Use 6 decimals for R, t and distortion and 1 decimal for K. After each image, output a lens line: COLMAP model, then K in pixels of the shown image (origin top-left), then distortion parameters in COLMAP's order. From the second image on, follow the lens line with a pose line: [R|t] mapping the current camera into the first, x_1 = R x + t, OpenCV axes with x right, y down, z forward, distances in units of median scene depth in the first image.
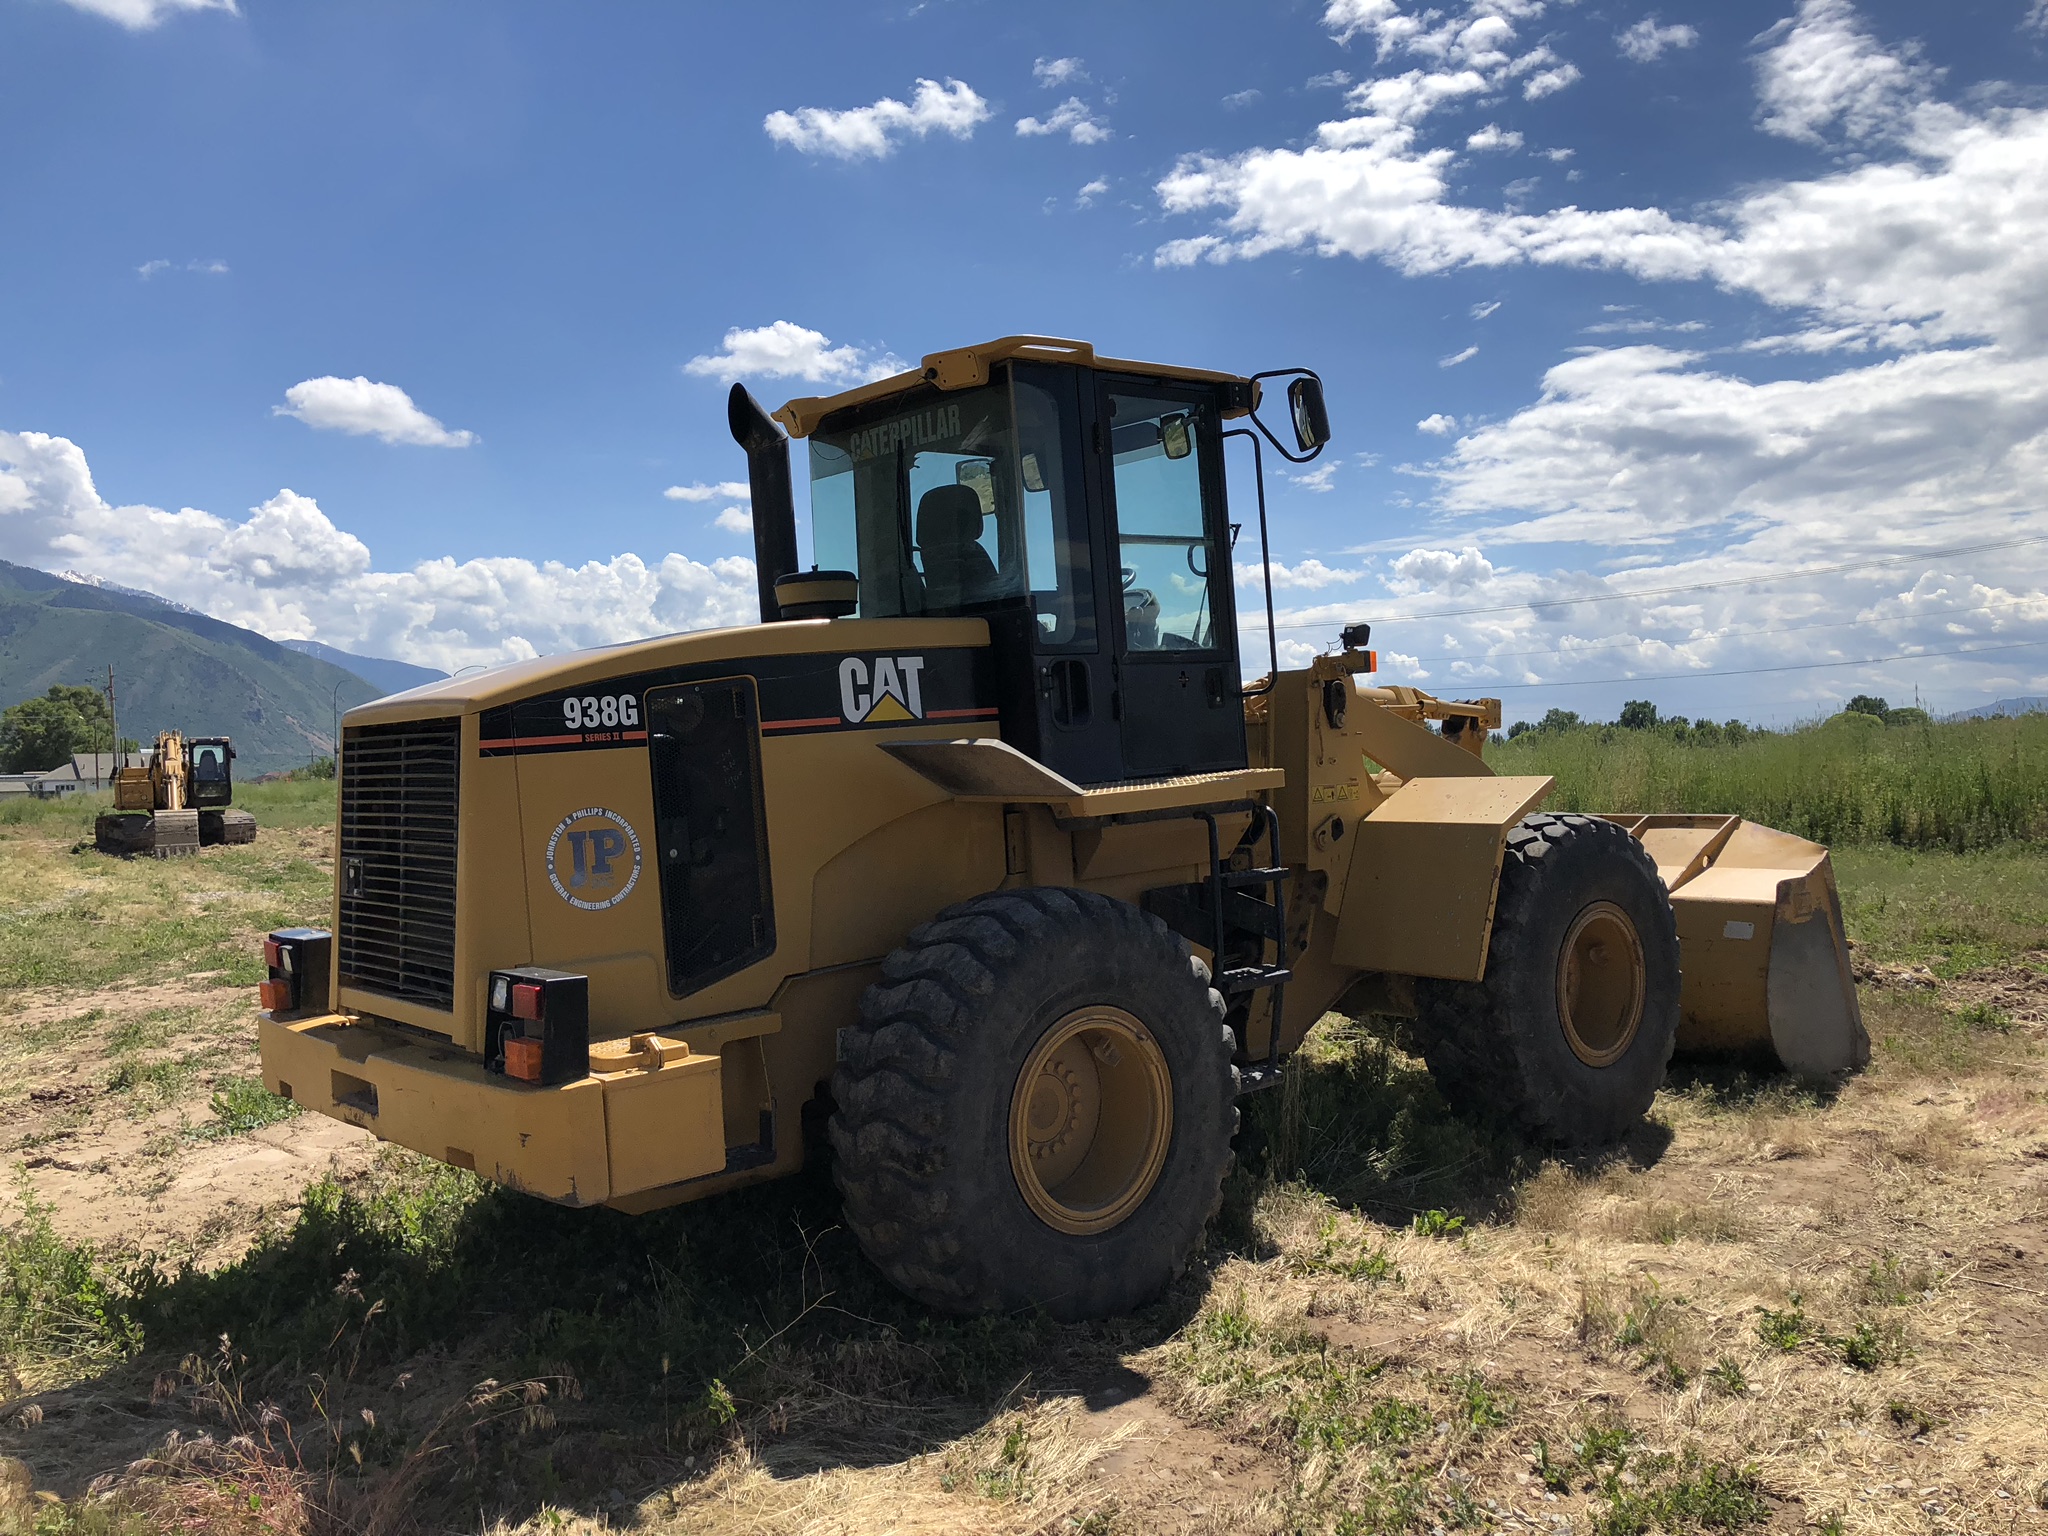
lens RADIAL K [[1682.0, 0, 1021.1], [0, 1682.0, 748.0], [0, 0, 1]] dist [0.133865, -0.350200]
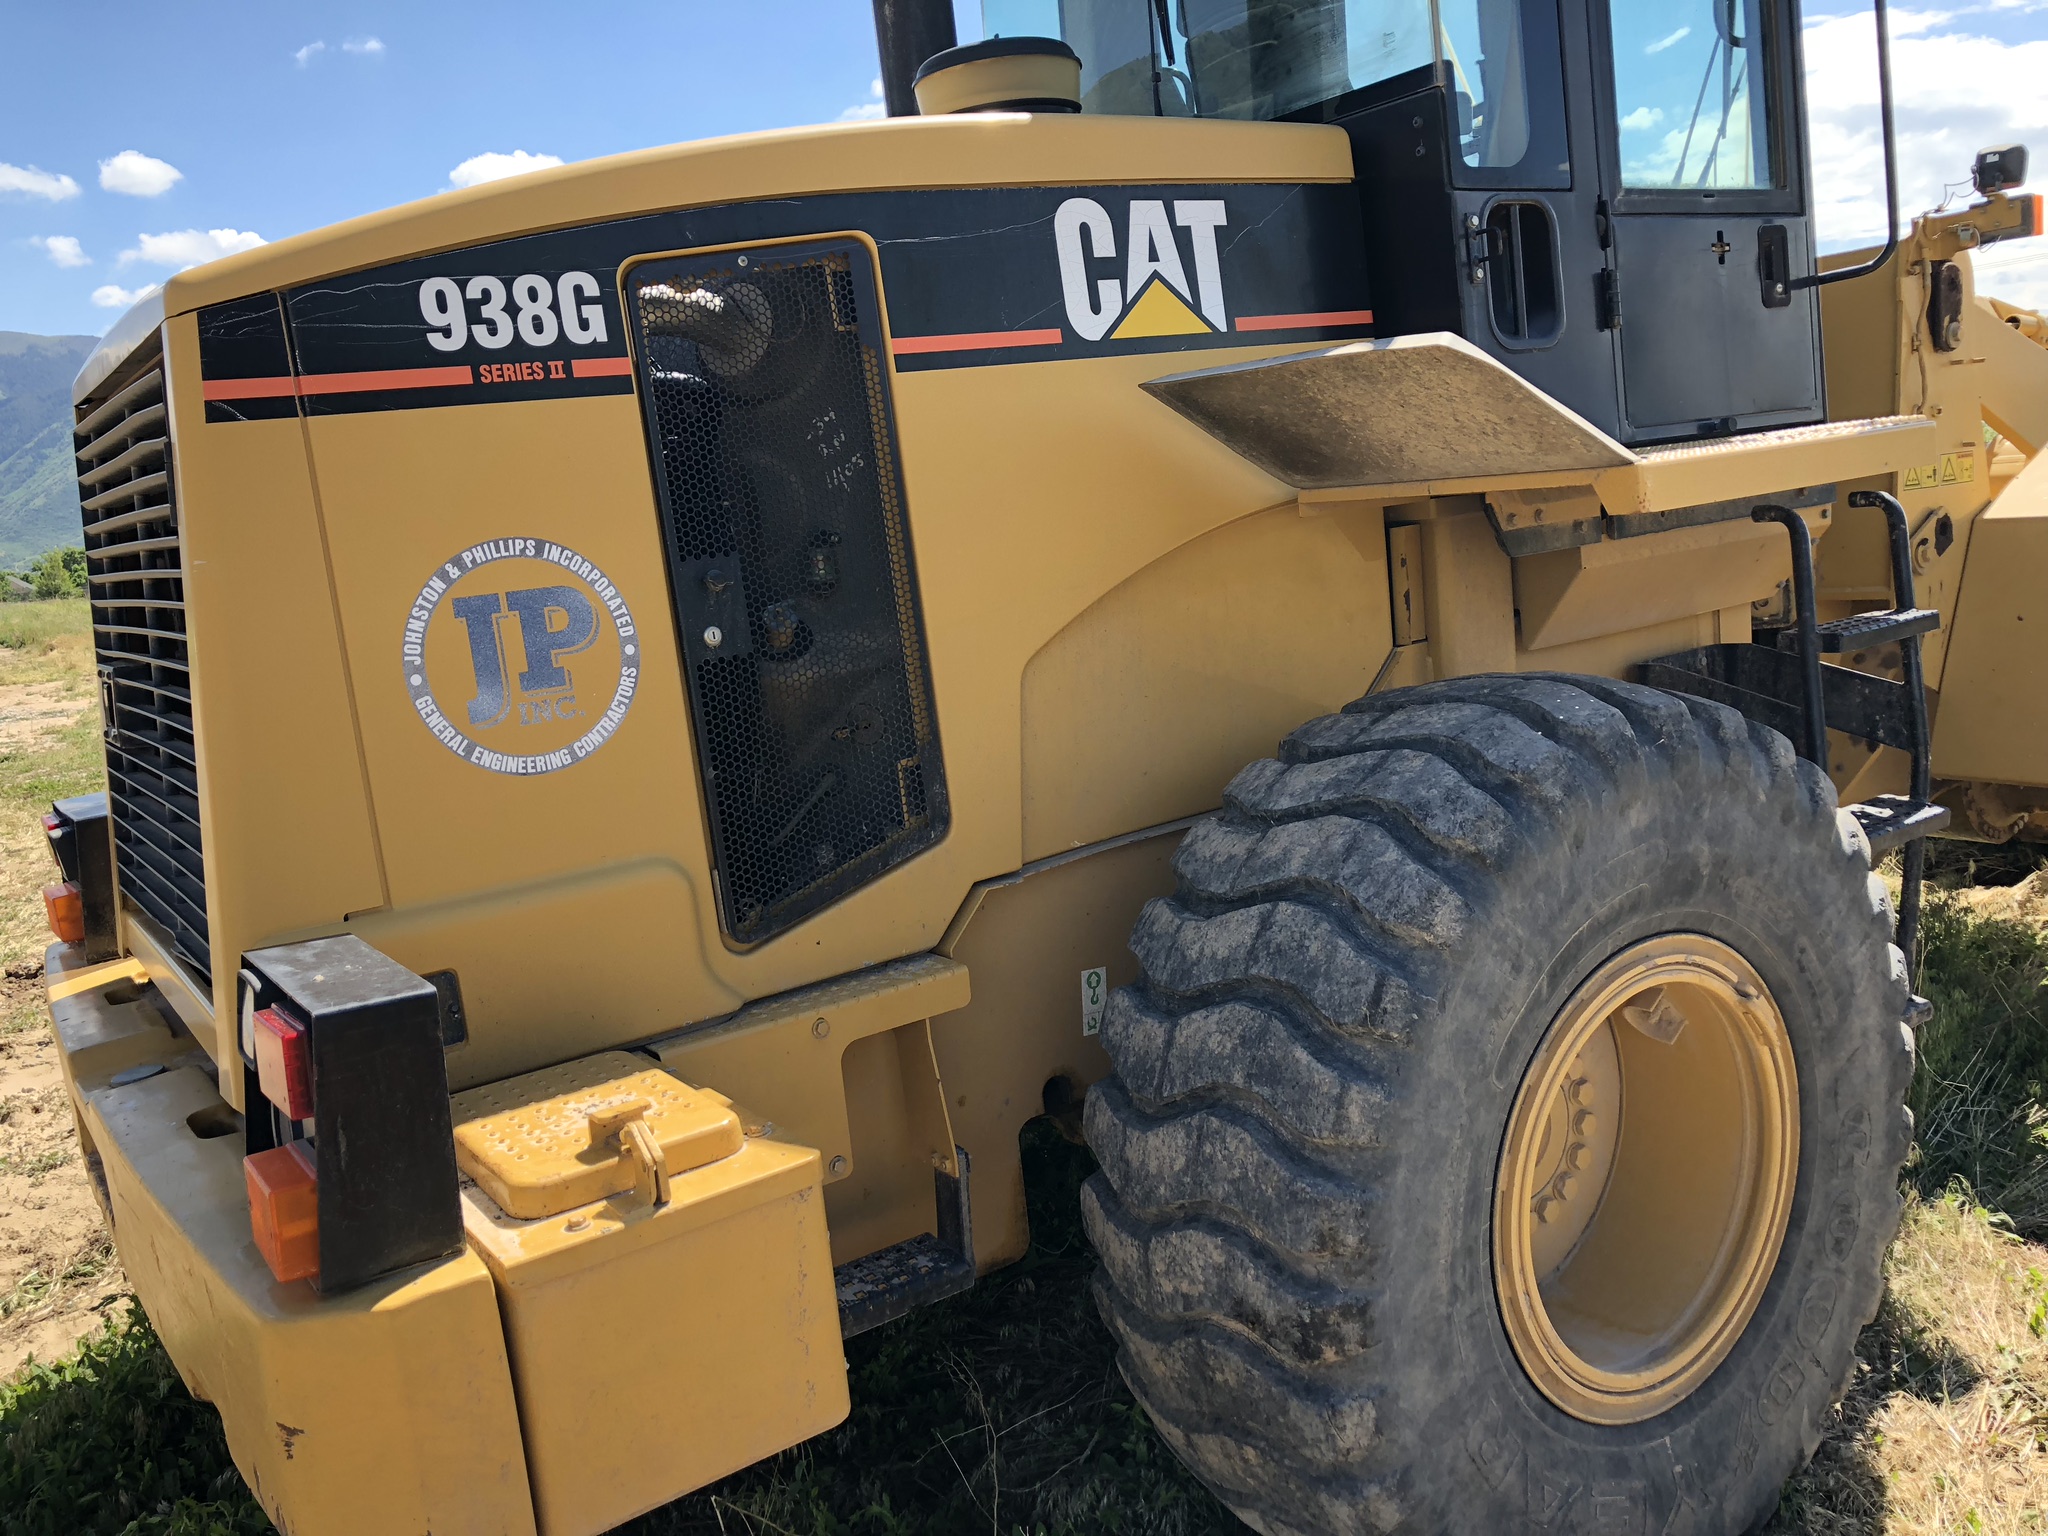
lens RADIAL K [[1691.1, 0, 989.0], [0, 1691.1, 738.6], [0, 0, 1]] dist [0.004472, -0.003137]
pose [[0.990938, -0.030714, -0.130759, -0.071449], [0.048824, 0.989279, 0.137633, 0.029548], [0.125130, -0.142770, 0.981814, 0.536379]]
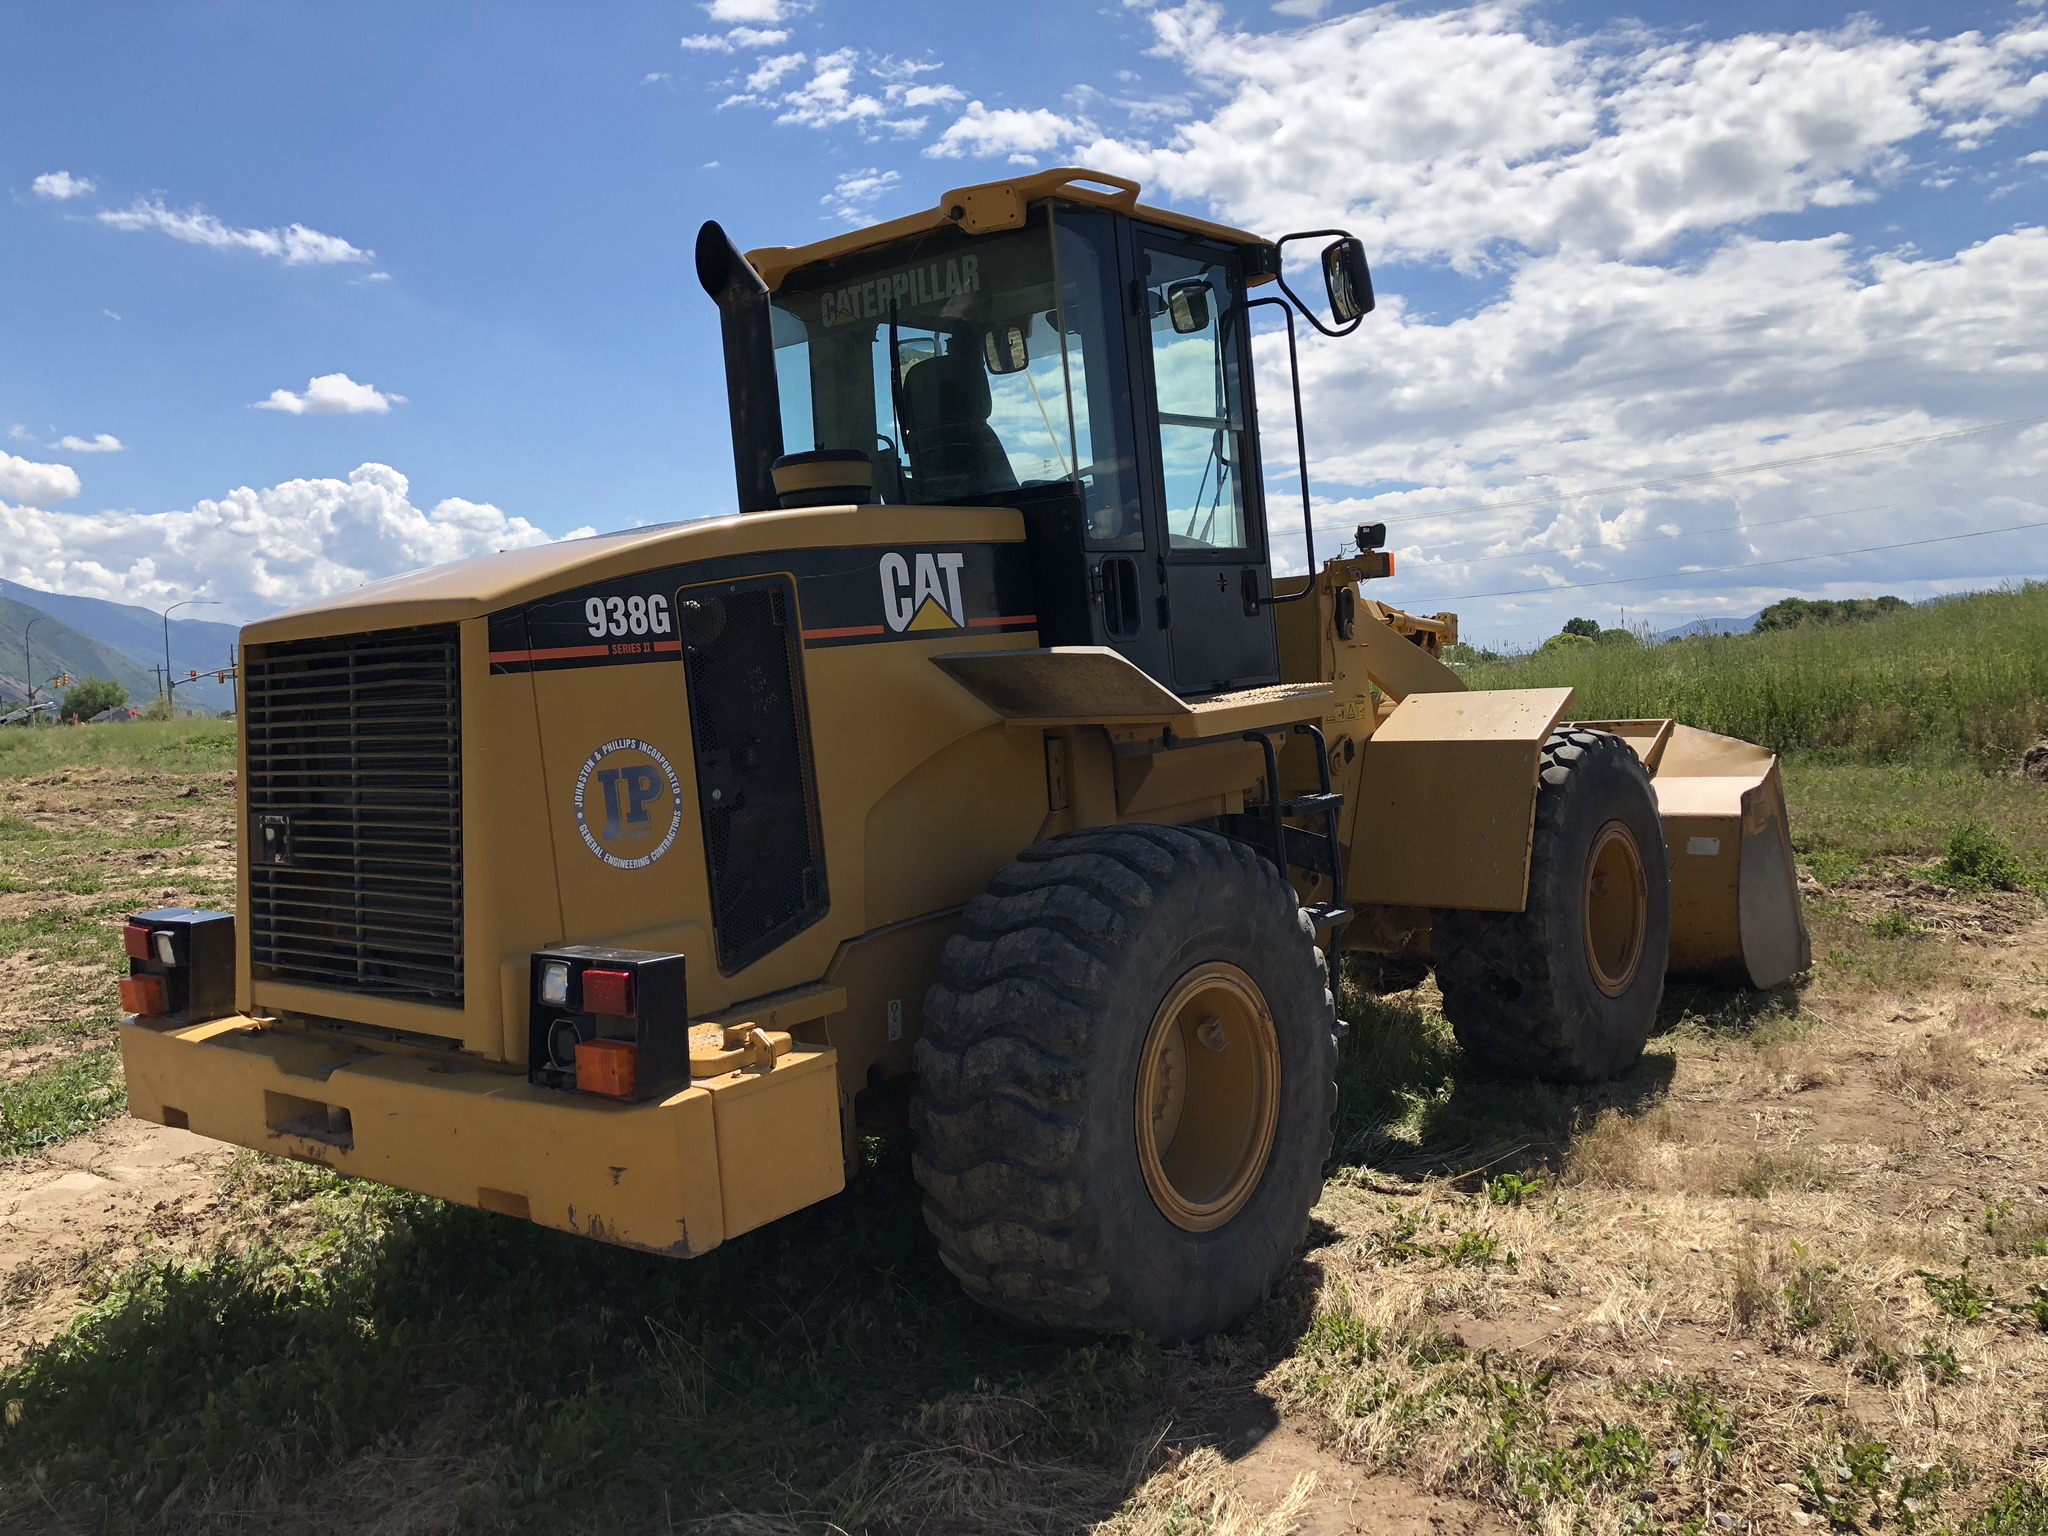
lens RADIAL K [[1692.7, 0, 1023.3], [0, 1692.7, 738.9], [0, 0, 1]] dist [0.045048, -0.012903]
pose [[0.984245, -0.024450, 0.175112, -0.191131], [0.019399, 0.999347, 0.030497, 0.013743], [-0.175743, -0.026619, 0.984076, 0.181407]]
